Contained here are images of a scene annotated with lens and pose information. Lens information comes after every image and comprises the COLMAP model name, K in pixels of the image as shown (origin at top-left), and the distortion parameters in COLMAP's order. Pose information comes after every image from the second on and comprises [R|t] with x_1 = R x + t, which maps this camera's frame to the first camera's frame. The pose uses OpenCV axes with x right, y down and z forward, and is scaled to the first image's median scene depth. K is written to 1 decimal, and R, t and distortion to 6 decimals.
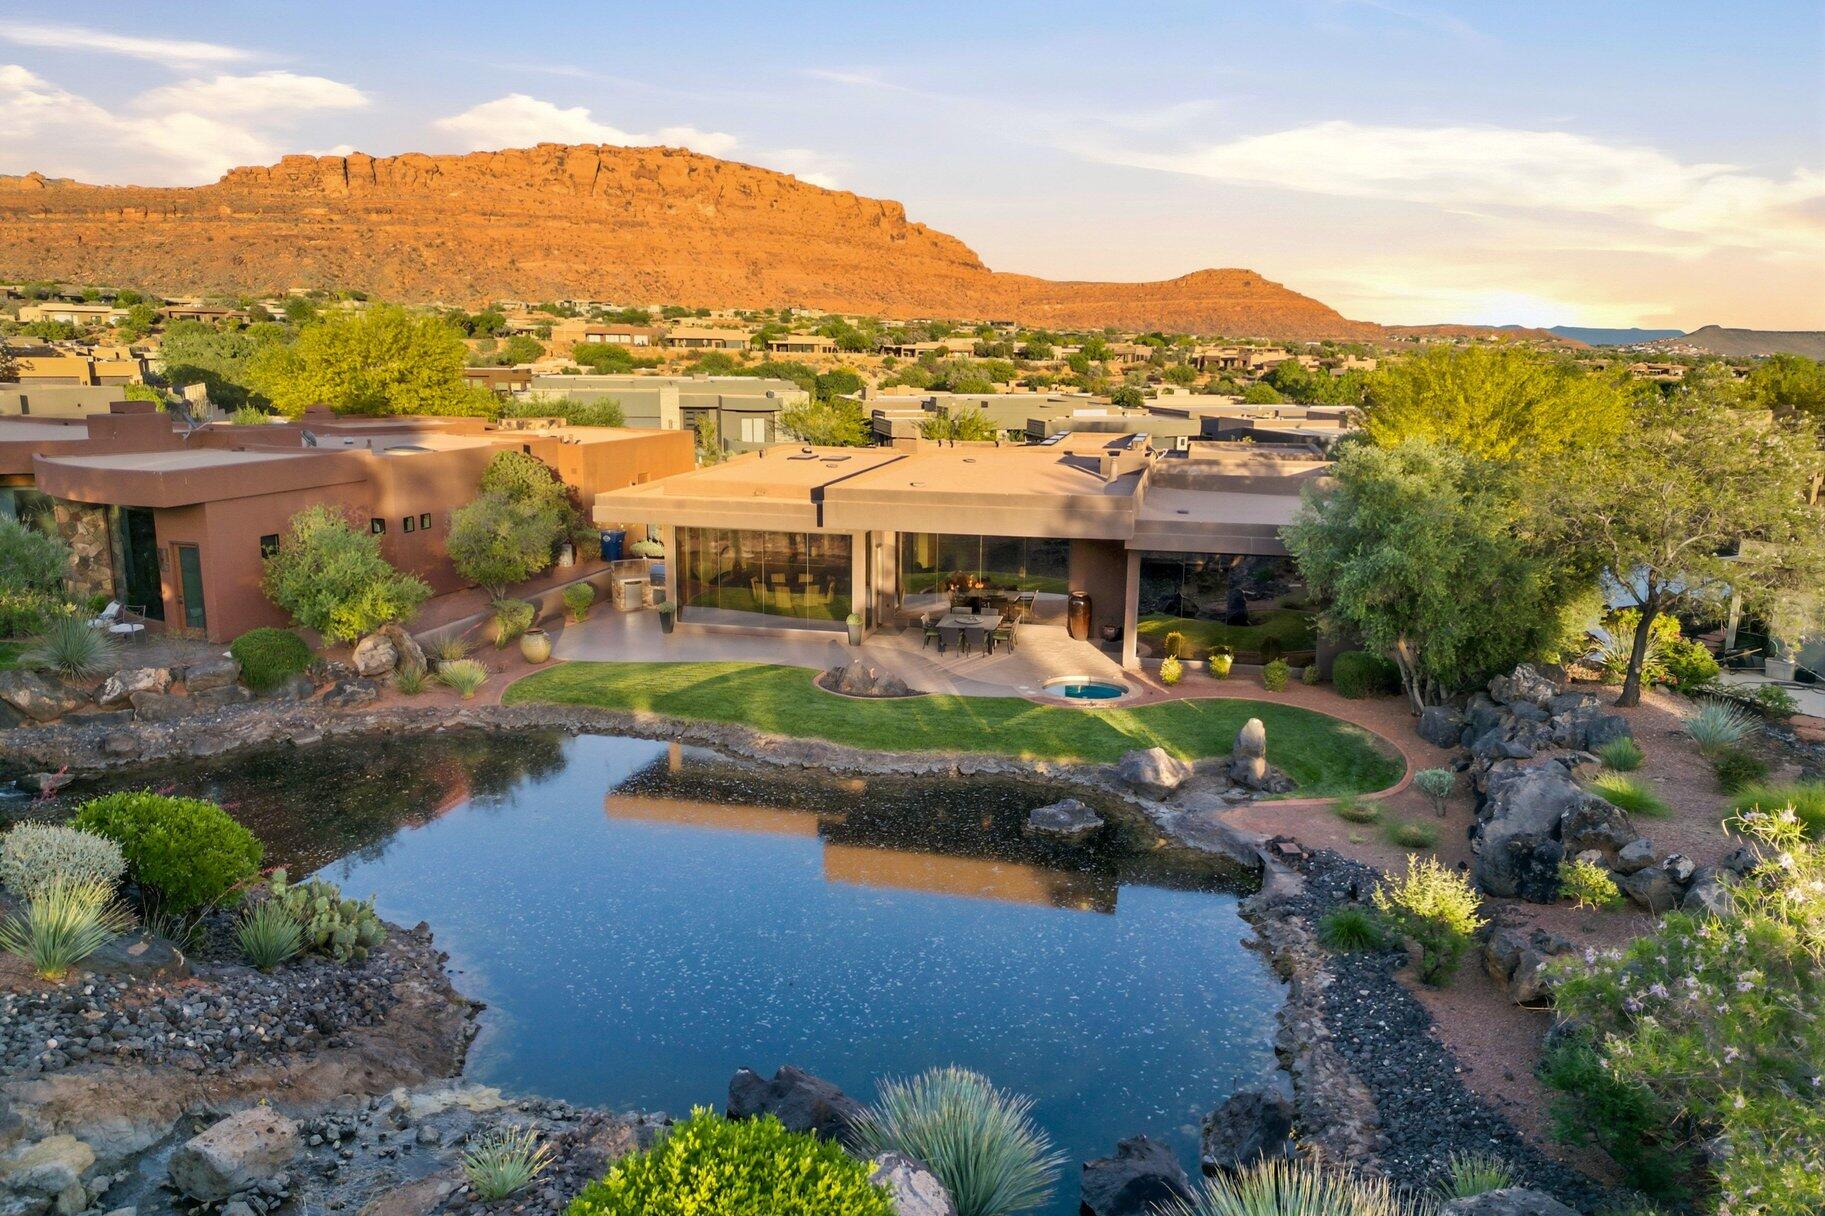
lens RADIAL K [[1273.0, 0, 908.7], [0, 1273.0, 607.3], [0, 0, 1]] dist [0.084622, -0.088592]
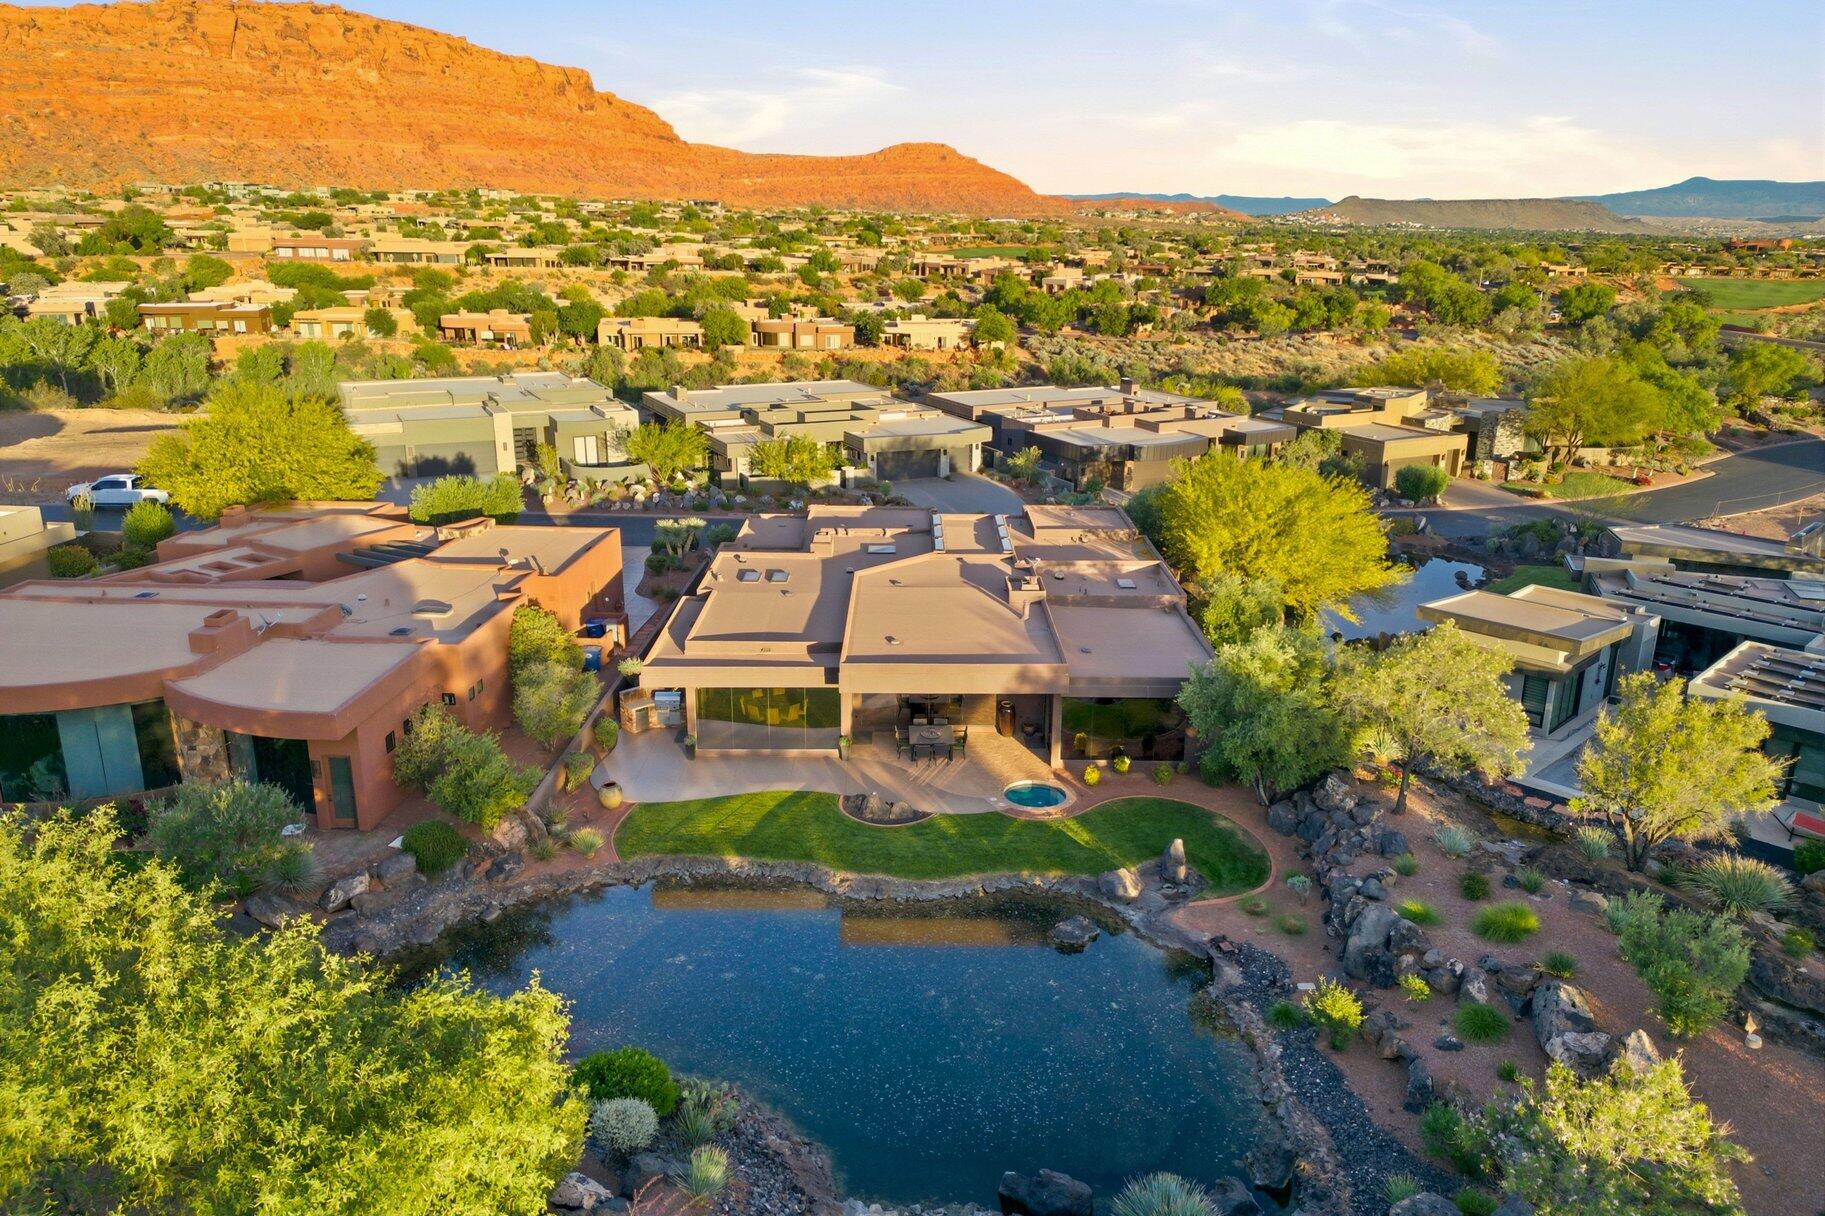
lens RADIAL K [[1273.0, 0, 908.7], [0, 1273.0, 607.3], [0, 0, 1]] dist [0.084622, -0.088592]
pose [[0.974384, -0.070581, 0.213525, -0.098172], [0.050181, 0.993771, 0.099502, -0.100587], [-0.219218, -0.086239, 0.971857, -0.107292]]
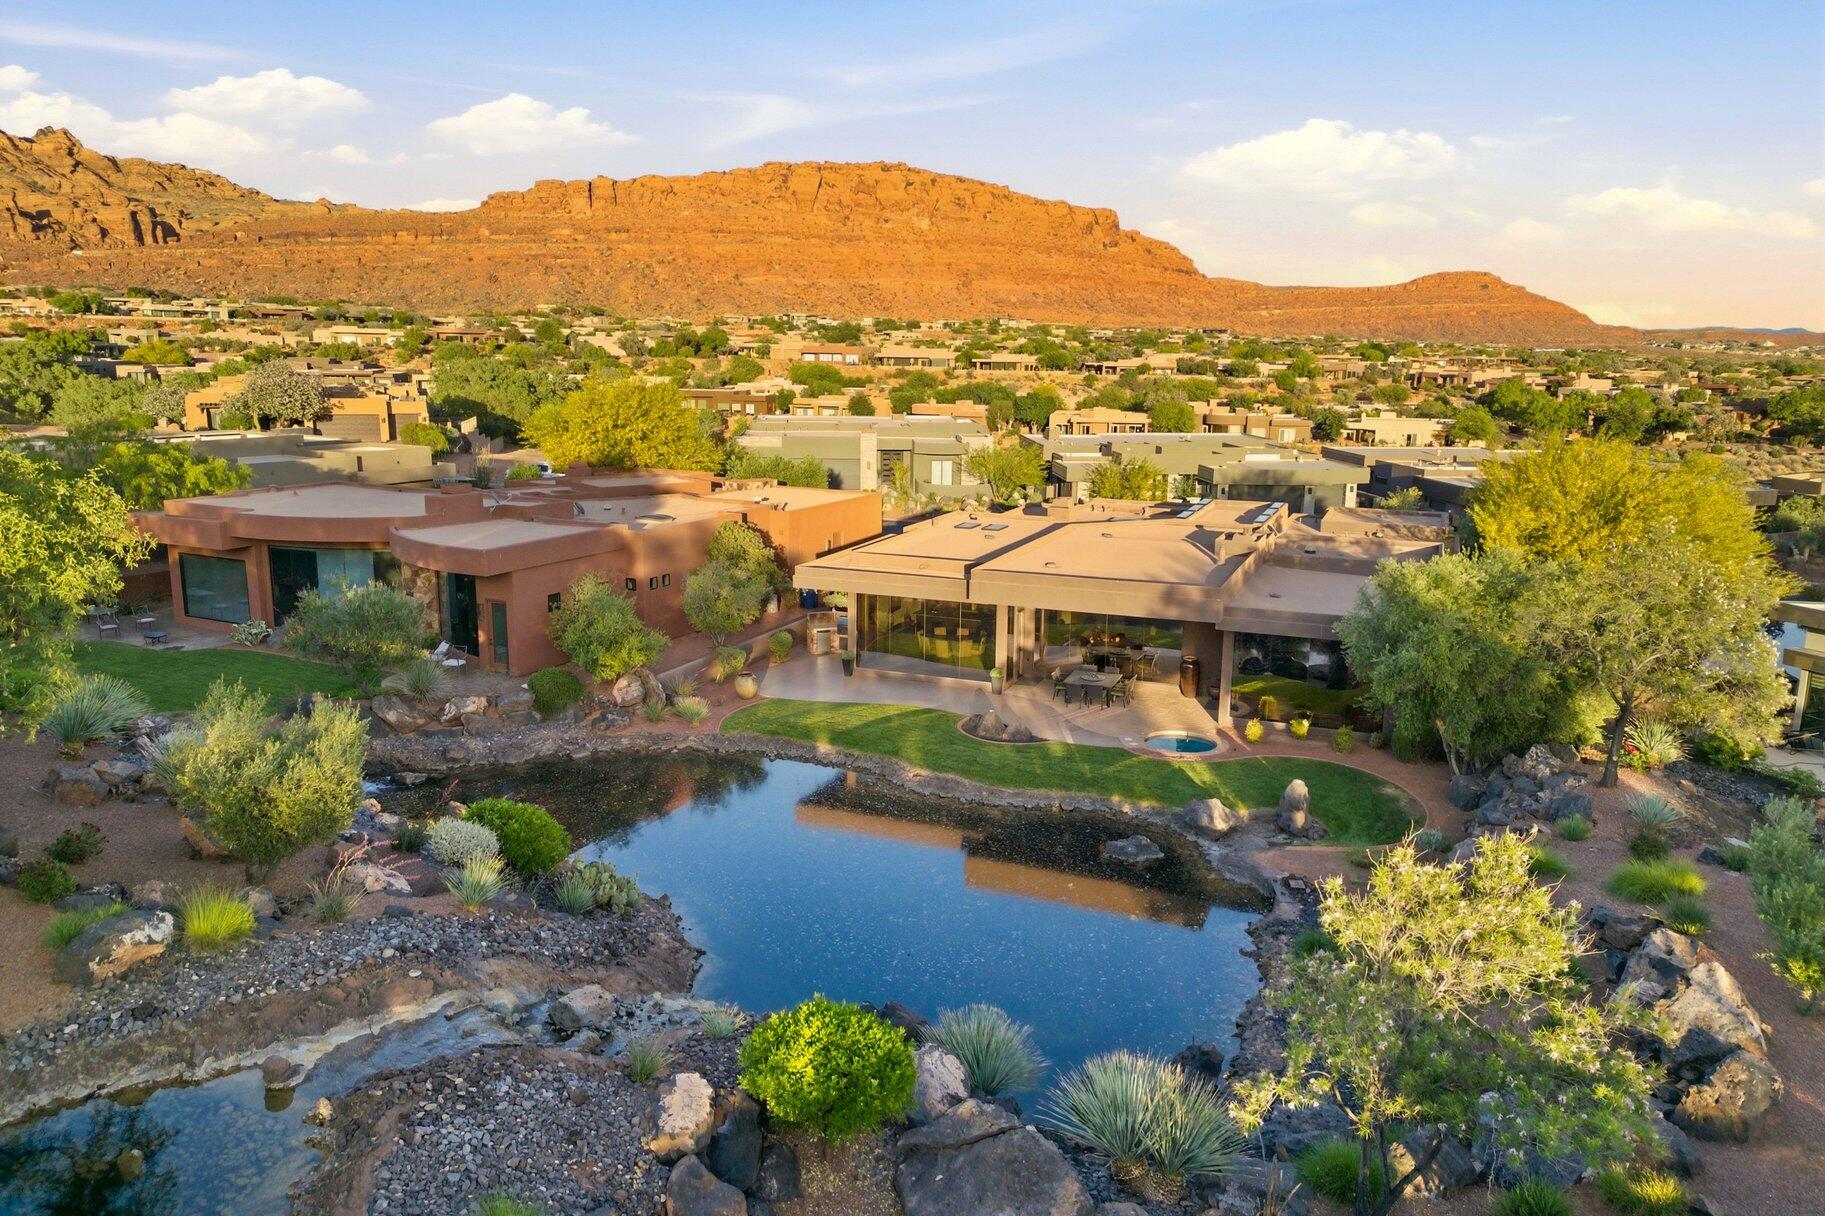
lens RADIAL K [[1273.0, 0, 908.7], [0, 1273.0, 607.3], [0, 0, 1]] dist [0.084622, -0.088592]
pose [[0.987239, 0.031997, -0.155999, 0.024420], [-0.032694, 0.999464, -0.001903, -0.019027], [0.155854, 0.006979, 0.987755, -0.085819]]
